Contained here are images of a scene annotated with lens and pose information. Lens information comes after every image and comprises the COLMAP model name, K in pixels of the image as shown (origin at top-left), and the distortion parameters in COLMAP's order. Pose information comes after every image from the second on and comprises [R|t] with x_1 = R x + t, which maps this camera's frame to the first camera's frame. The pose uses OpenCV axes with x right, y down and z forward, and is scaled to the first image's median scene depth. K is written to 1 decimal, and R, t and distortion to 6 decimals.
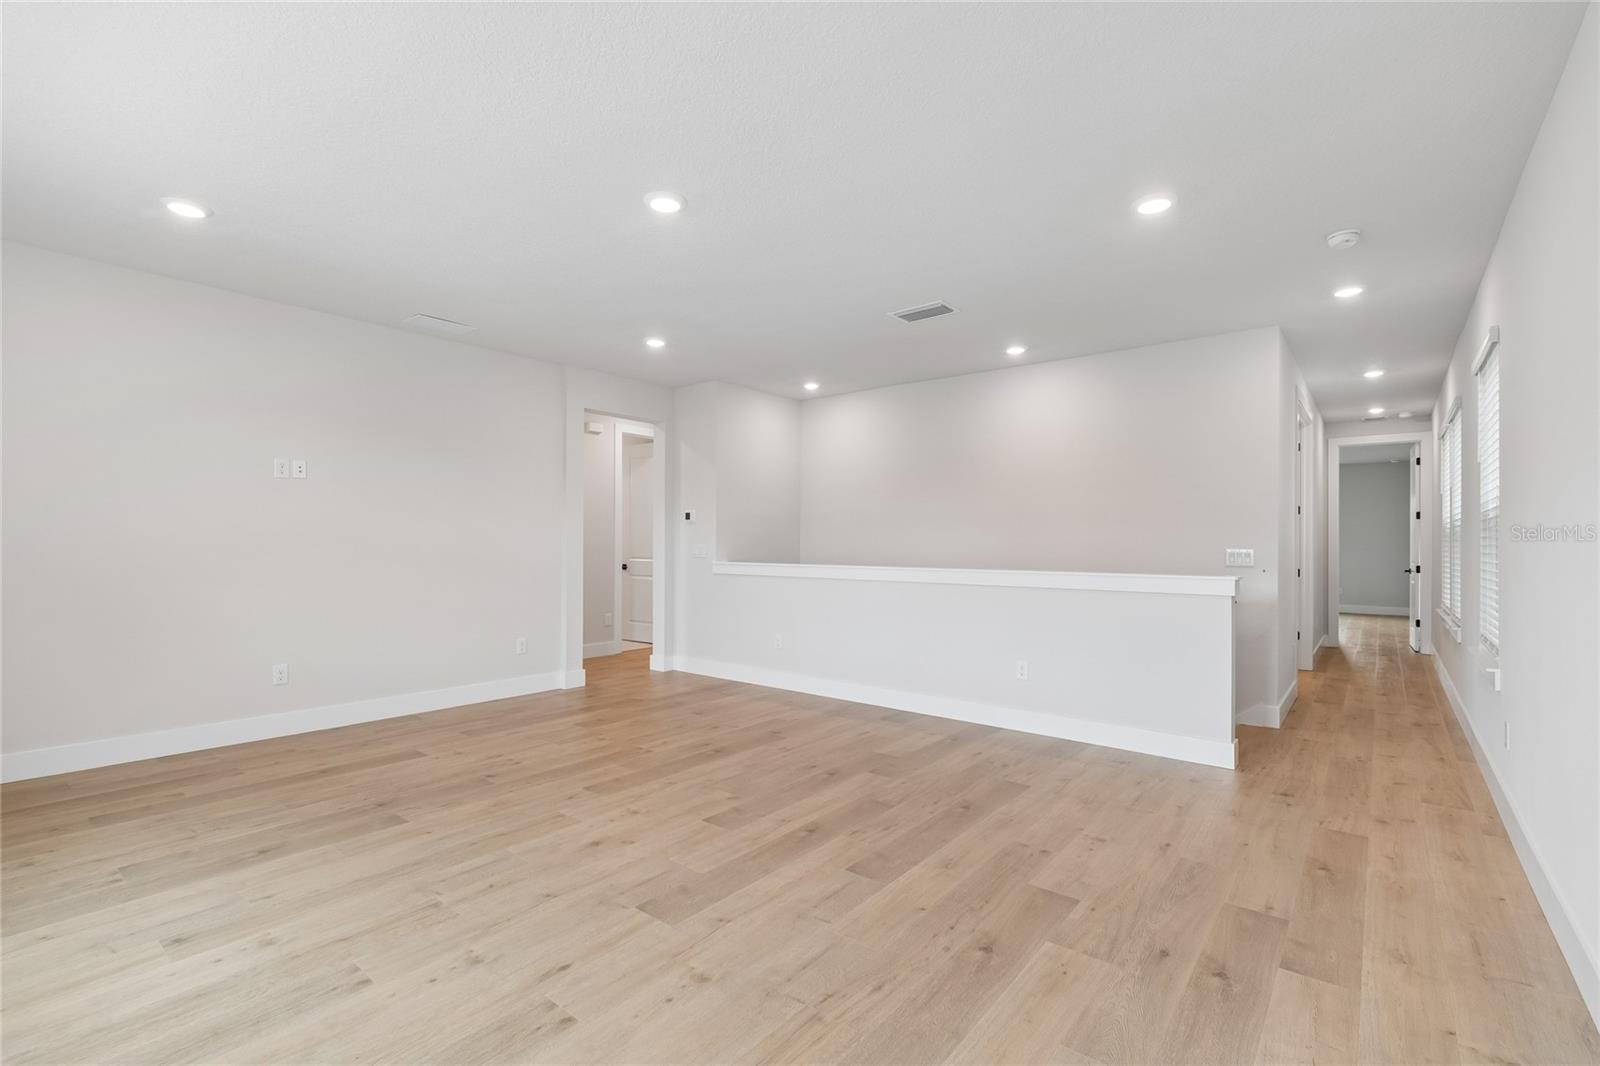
lens RADIAL K [[701.4, 0, 793.3], [0, 701.4, 540.9], [0, 0, 1]] dist [-0.018456, -0.000537]
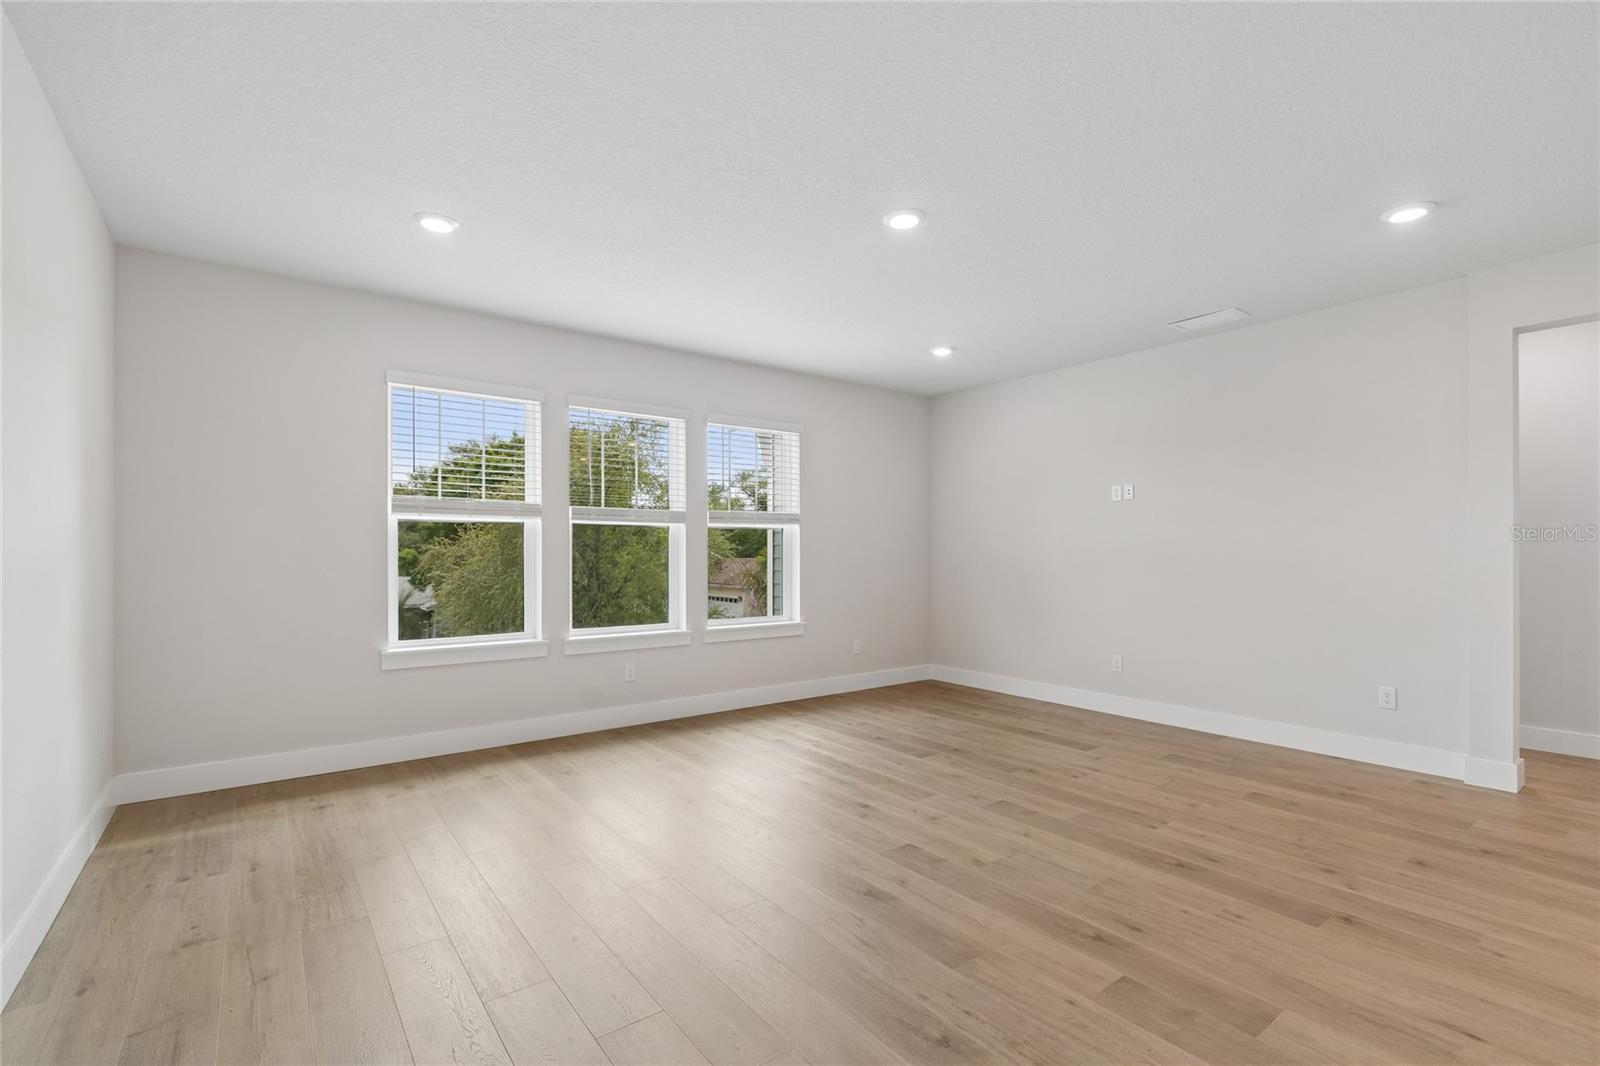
lens RADIAL K [[701.4, 0, 792.3], [0, 701.4, 542.3], [0, 0, 1]] dist [-0.018456, -0.000537]
pose [[-0.224348, -0.014937, -0.974395, 0.708202], [0.002224, 0.999872, -0.015839, -0.000692], [0.974506, -0.005720, -0.224286, 0.882787]]
